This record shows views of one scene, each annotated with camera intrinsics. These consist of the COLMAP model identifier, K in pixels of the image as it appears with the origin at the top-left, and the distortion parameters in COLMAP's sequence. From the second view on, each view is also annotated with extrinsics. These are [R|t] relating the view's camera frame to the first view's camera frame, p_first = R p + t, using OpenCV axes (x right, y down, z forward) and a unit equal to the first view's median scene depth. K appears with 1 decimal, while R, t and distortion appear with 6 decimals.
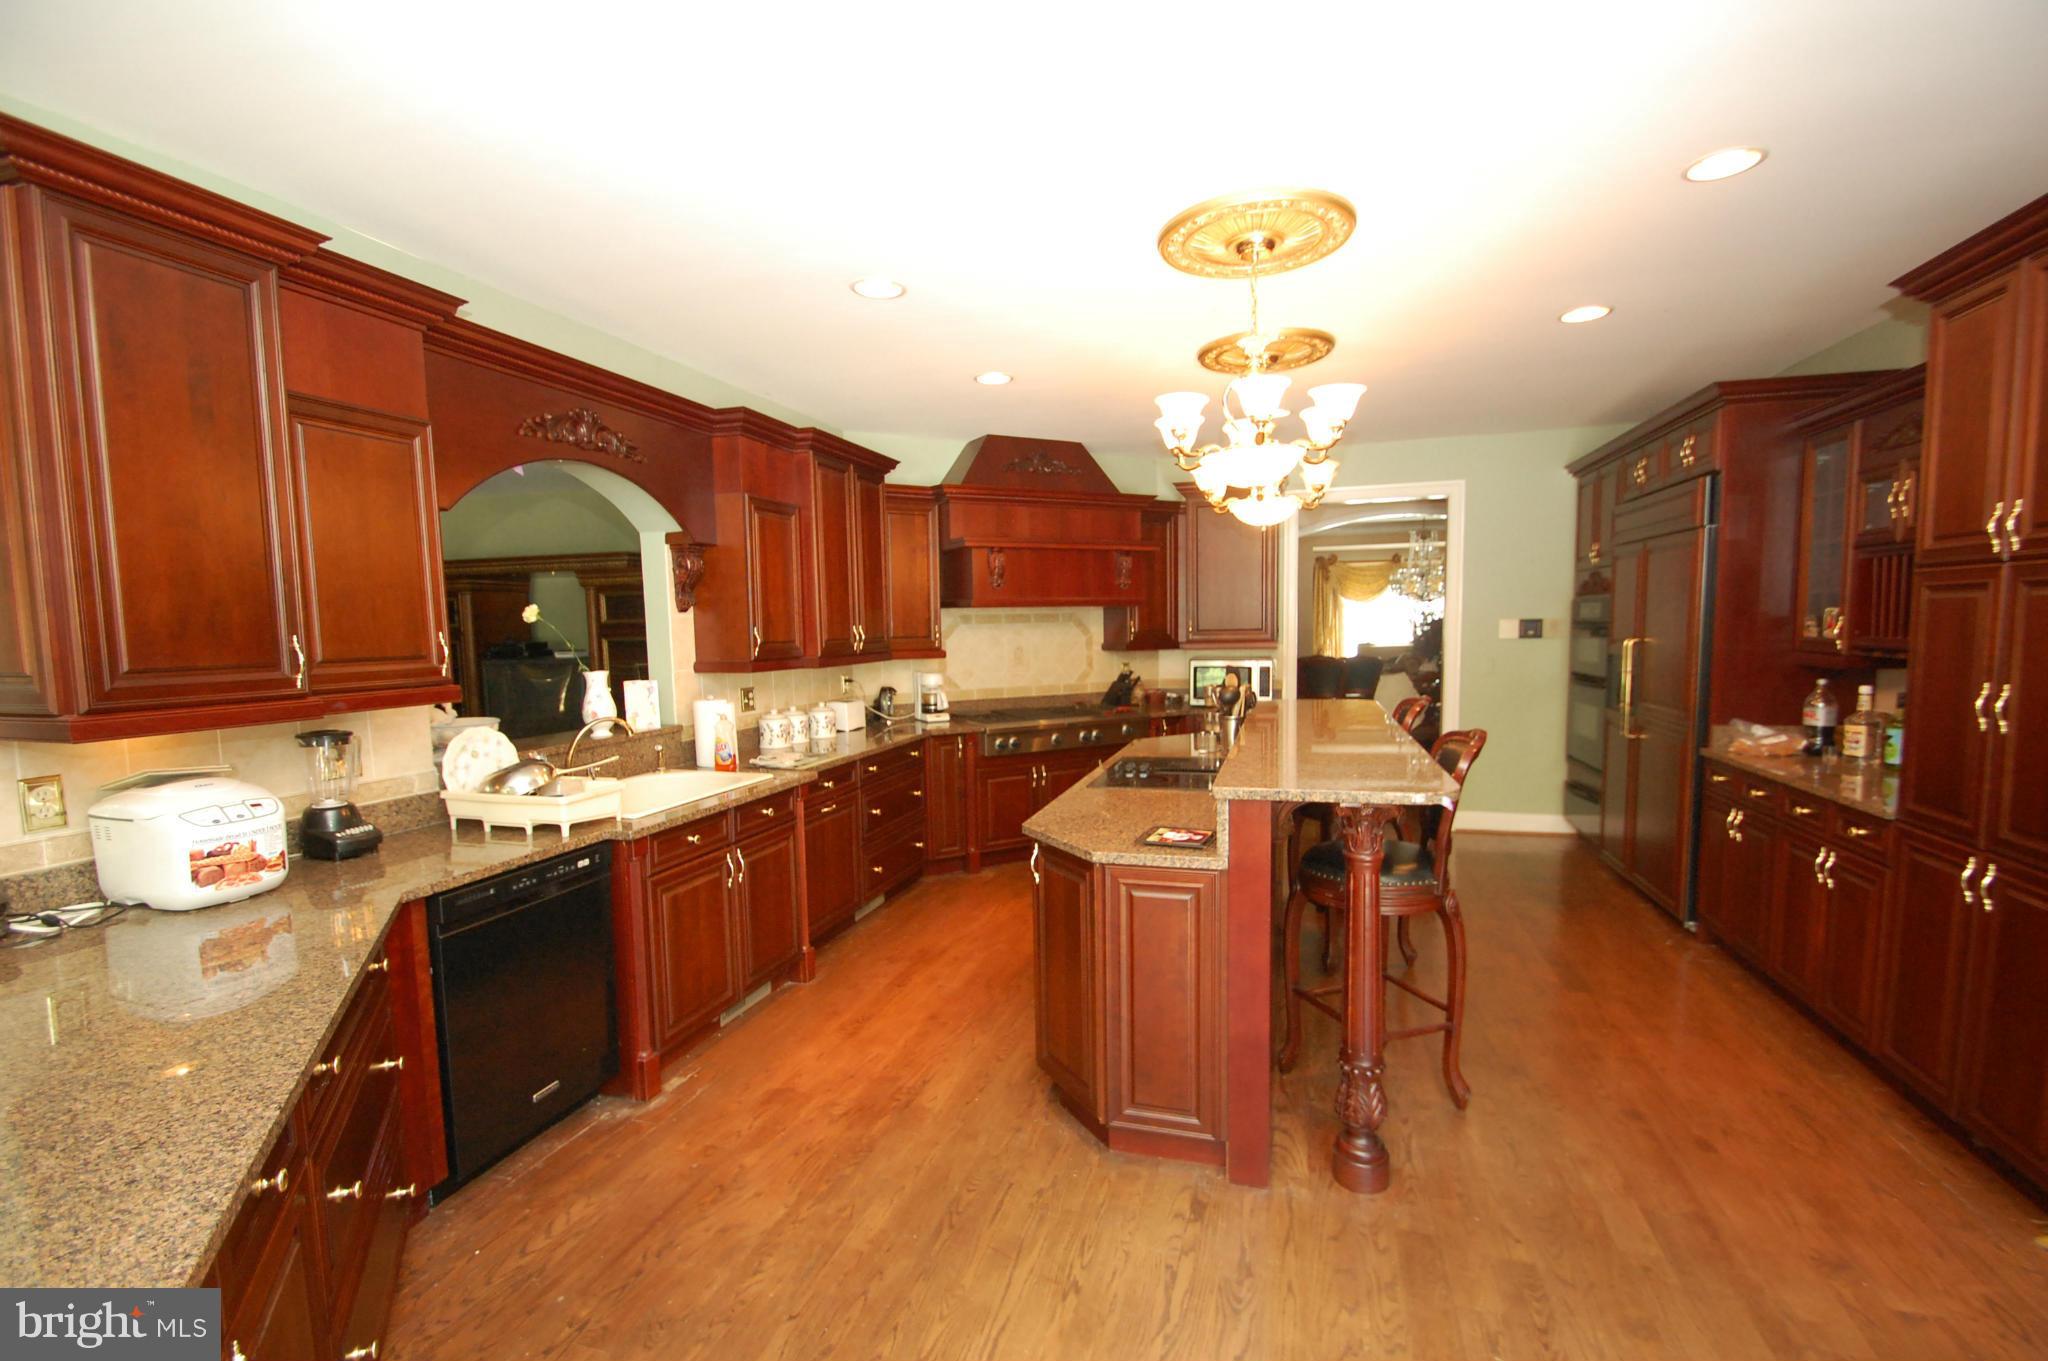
lens RADIAL K [[891.1, 0, 1026.7], [0, 891.1, 712.6], [0, 0, 1]] dist [0.018100, -0.020448]
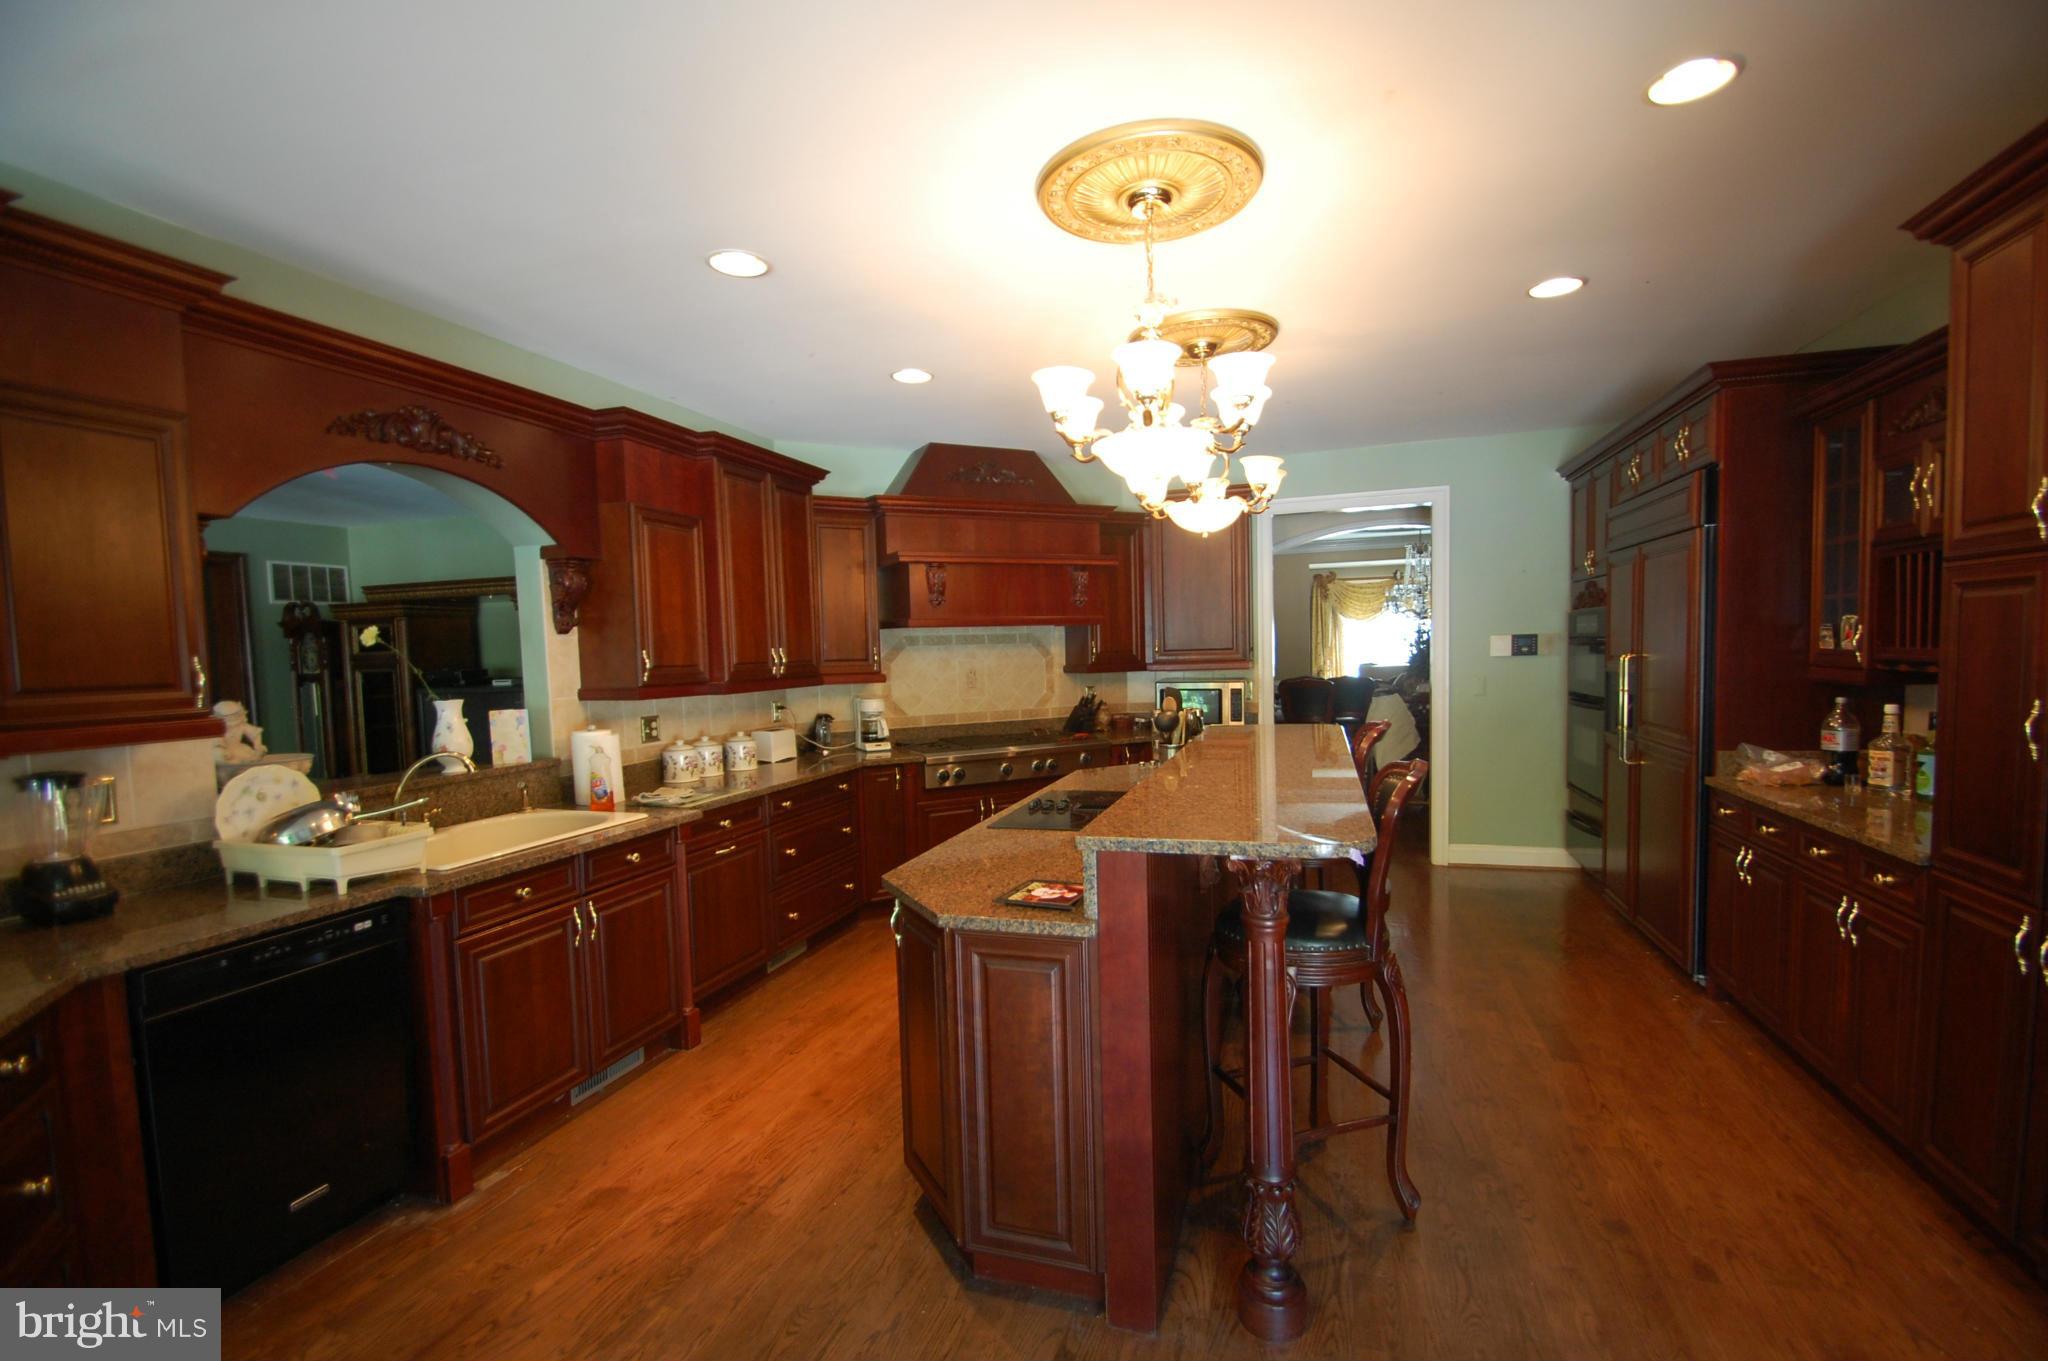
lens RADIAL K [[895.1, 0, 1028.0], [0, 895.1, 712.8], [0, 0, 1]] dist [0.018747, -0.021206]
pose [[0.999808, -0.008166, -0.017809, 0.109663], [0.007671, 0.999587, -0.027703, -0.003898], [0.018027, 0.027561, 0.999458, 0.108250]]
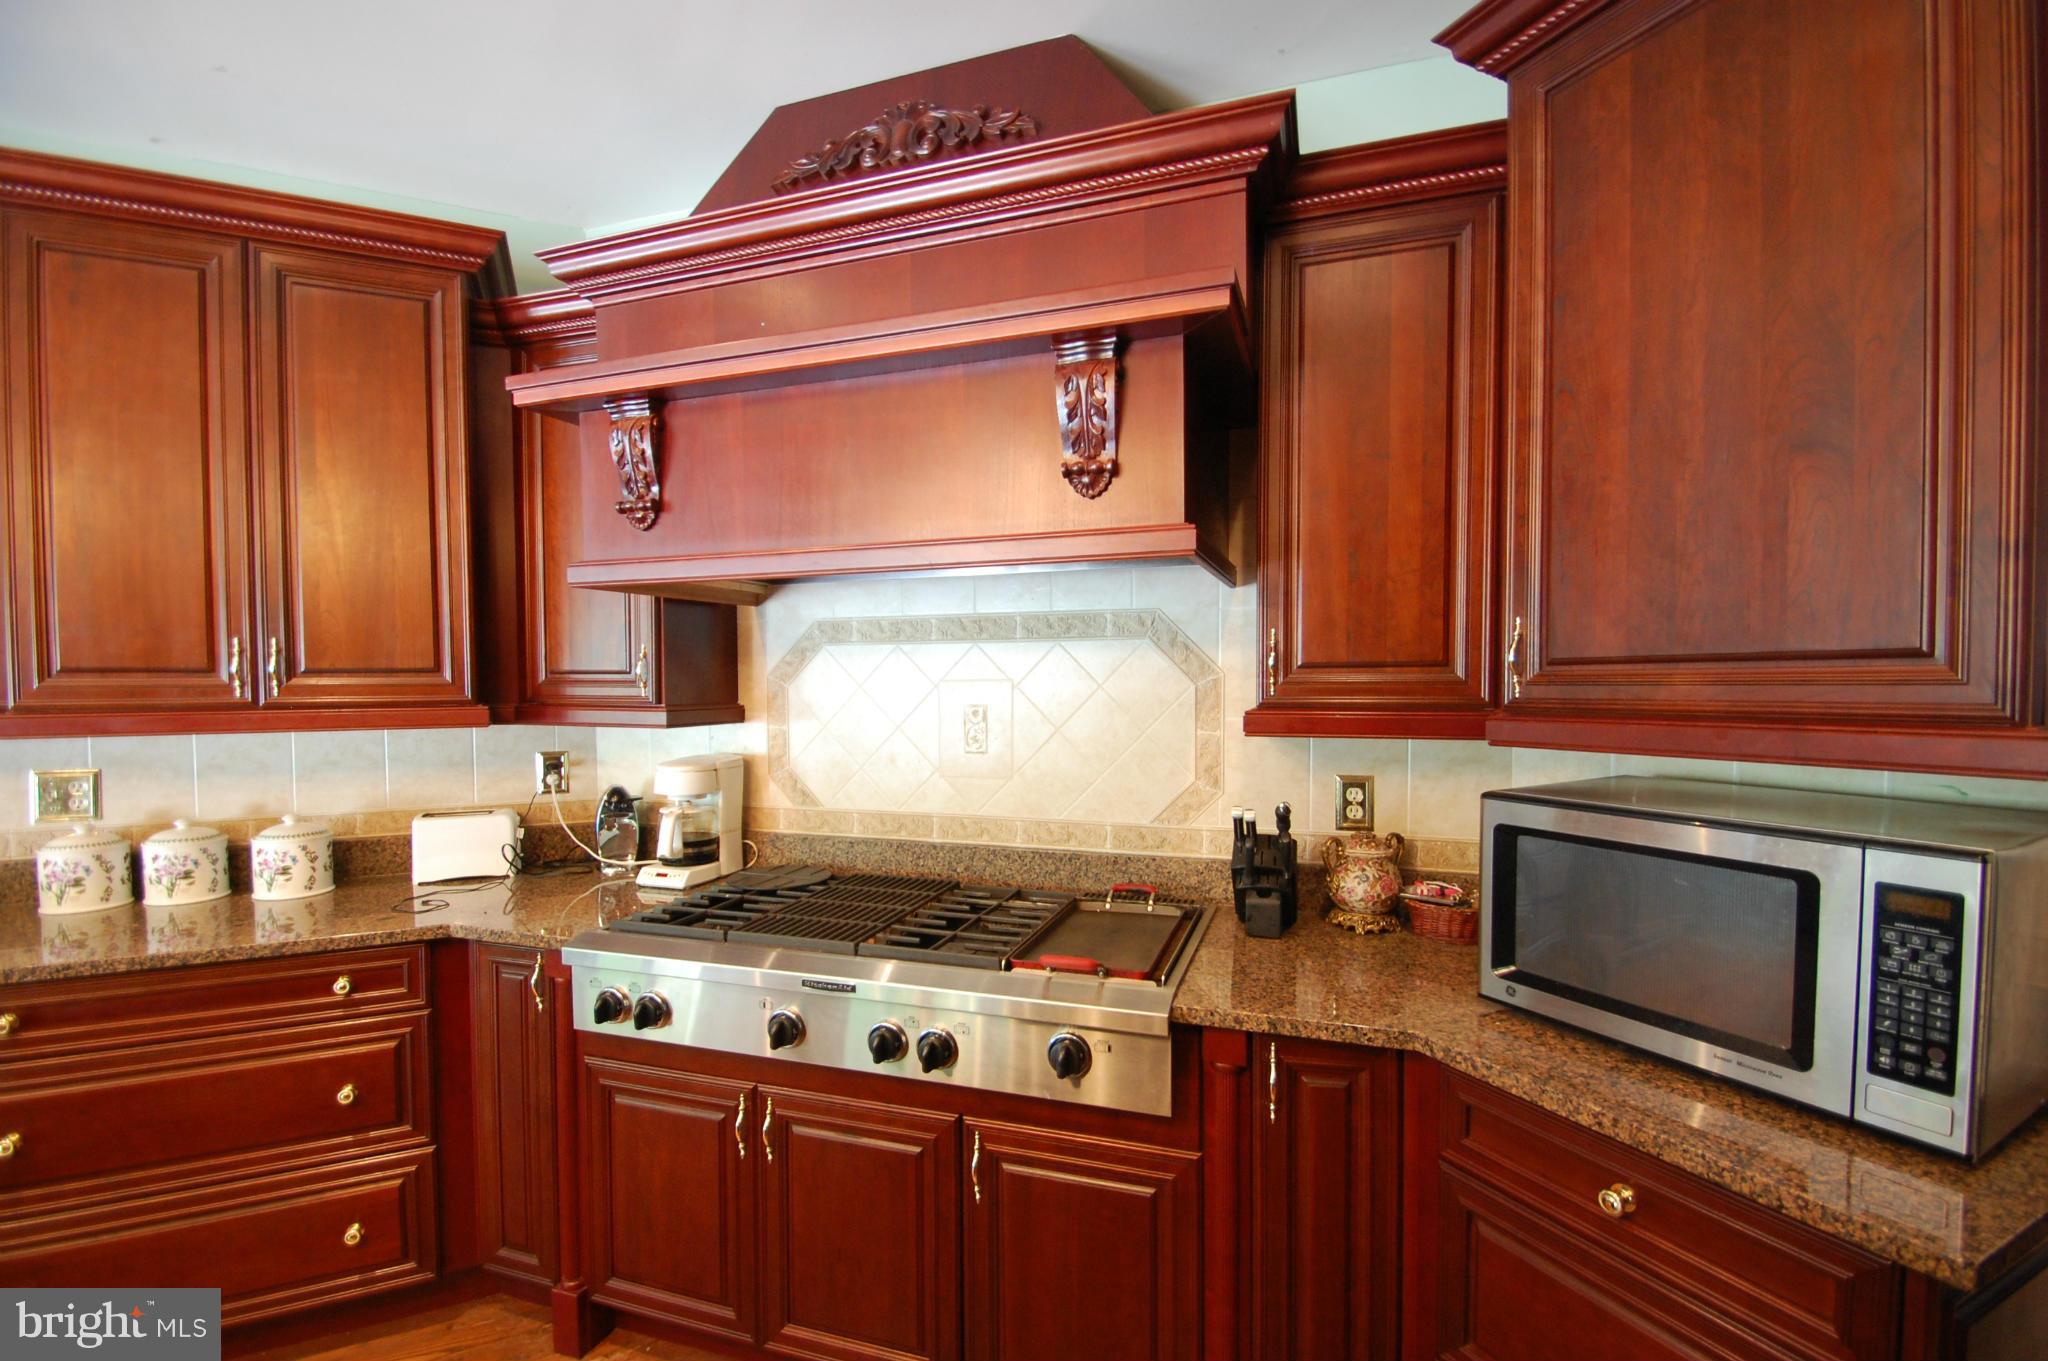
lens RADIAL K [[907.0, 0, 1020.8], [0, 907.0, 709.7], [0, 0, 1]] dist [-0.002068, -0.000955]
pose [[0.678778, 0.039052, -0.733304, 0.445901], [-0.079443, 0.996629, -0.020460, -0.109163], [0.730034, 0.072144, 0.679592, 1.264921]]
